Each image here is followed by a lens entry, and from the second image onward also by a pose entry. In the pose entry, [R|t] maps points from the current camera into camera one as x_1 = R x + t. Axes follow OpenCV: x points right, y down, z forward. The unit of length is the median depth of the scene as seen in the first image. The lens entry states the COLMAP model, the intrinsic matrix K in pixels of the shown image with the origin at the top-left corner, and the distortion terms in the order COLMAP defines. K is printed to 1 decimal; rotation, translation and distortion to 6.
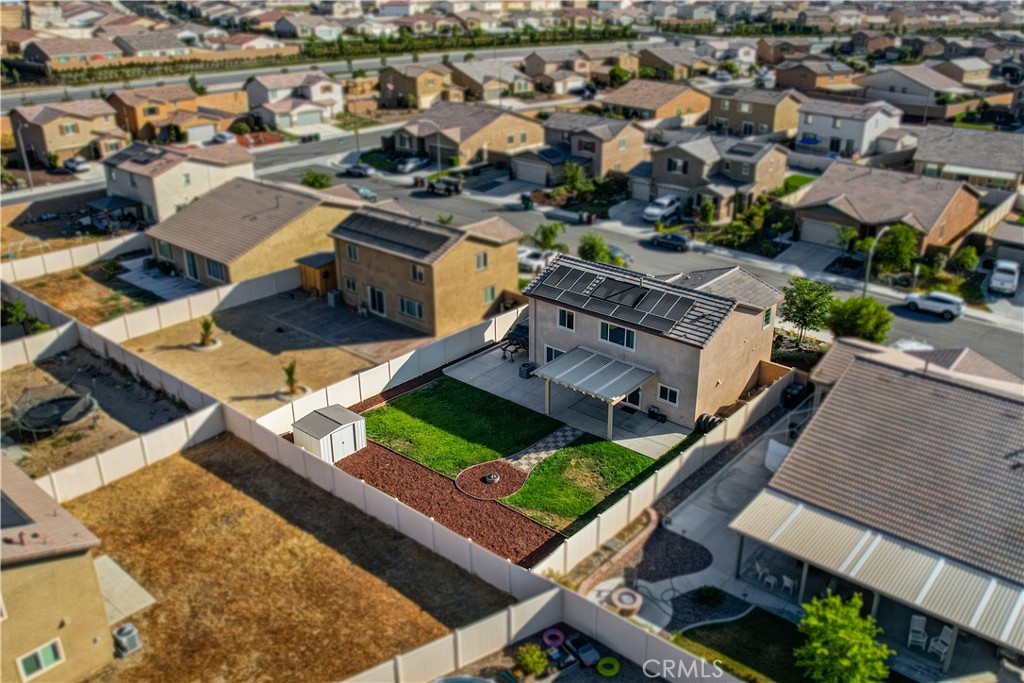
lens RADIAL K [[841.4, 0, 572.4], [0, 841.4, 304.0], [0, 0, 1]] dist [-0.032411, -0.001027]
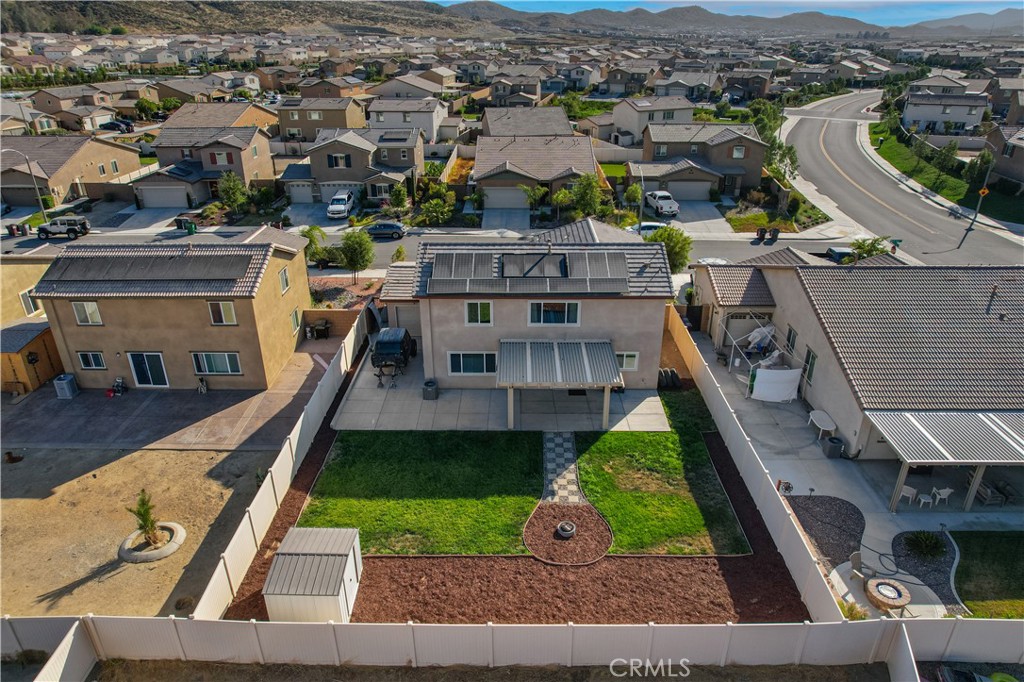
lens RADIAL K [[657.5, 0, 512.0], [0, 657.5, 341.0], [0, 0, 1]] dist [-0.069706, 0.057630]
pose [[0.796435, -0.275959, 0.538087, -0.296008], [0.236473, 0.961075, 0.142880, -0.034938], [-0.556572, 0.013448, 0.830691, 0.404213]]
